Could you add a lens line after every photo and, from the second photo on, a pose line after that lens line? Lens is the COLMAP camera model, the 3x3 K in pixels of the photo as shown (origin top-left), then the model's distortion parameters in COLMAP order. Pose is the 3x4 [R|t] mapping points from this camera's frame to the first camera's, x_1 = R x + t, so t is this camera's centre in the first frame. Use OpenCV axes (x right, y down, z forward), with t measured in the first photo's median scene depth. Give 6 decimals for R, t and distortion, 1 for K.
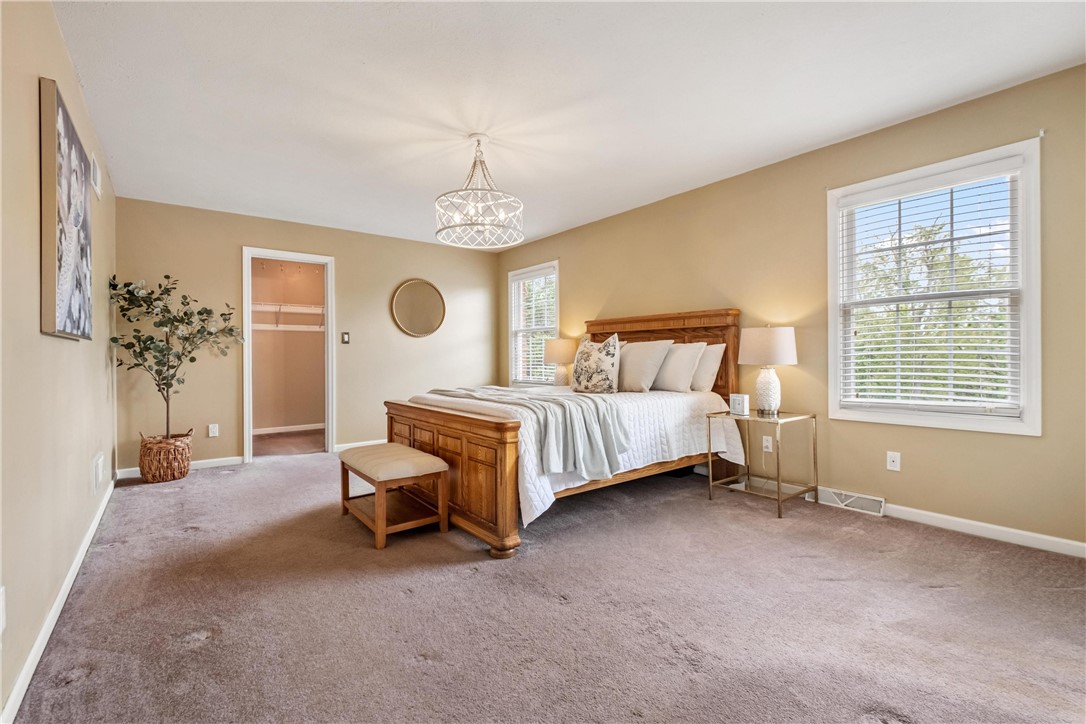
lens RADIAL K [[484.9, 0, 548.8], [0, 484.9, 358.5], [0, 0, 1]] dist [-0.003504, -0.000873]
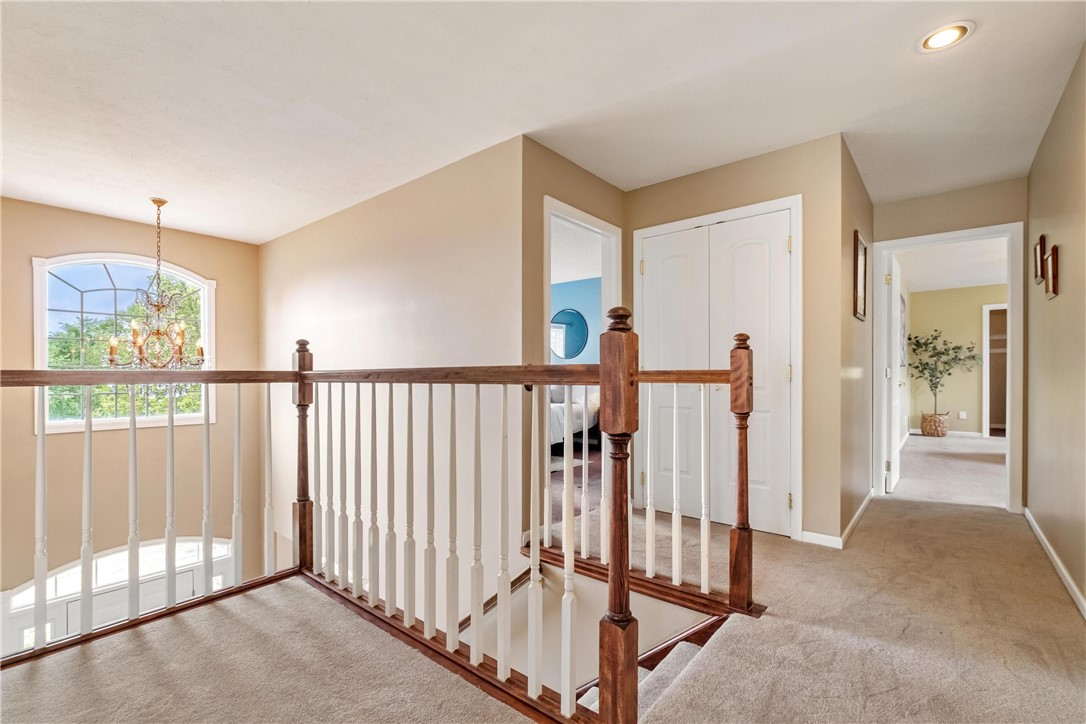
lens RADIAL K [[484.9, 0, 544.1], [0, 484.9, 370.8], [0, 0, 1]] dist [-0.003504, -0.000873]
pose [[0.209263, 0.005732, -0.977842, 0.764434], [-0.002419, 0.999983, 0.005344, -0.016915], [0.977856, 0.001247, 0.209274, -0.922719]]
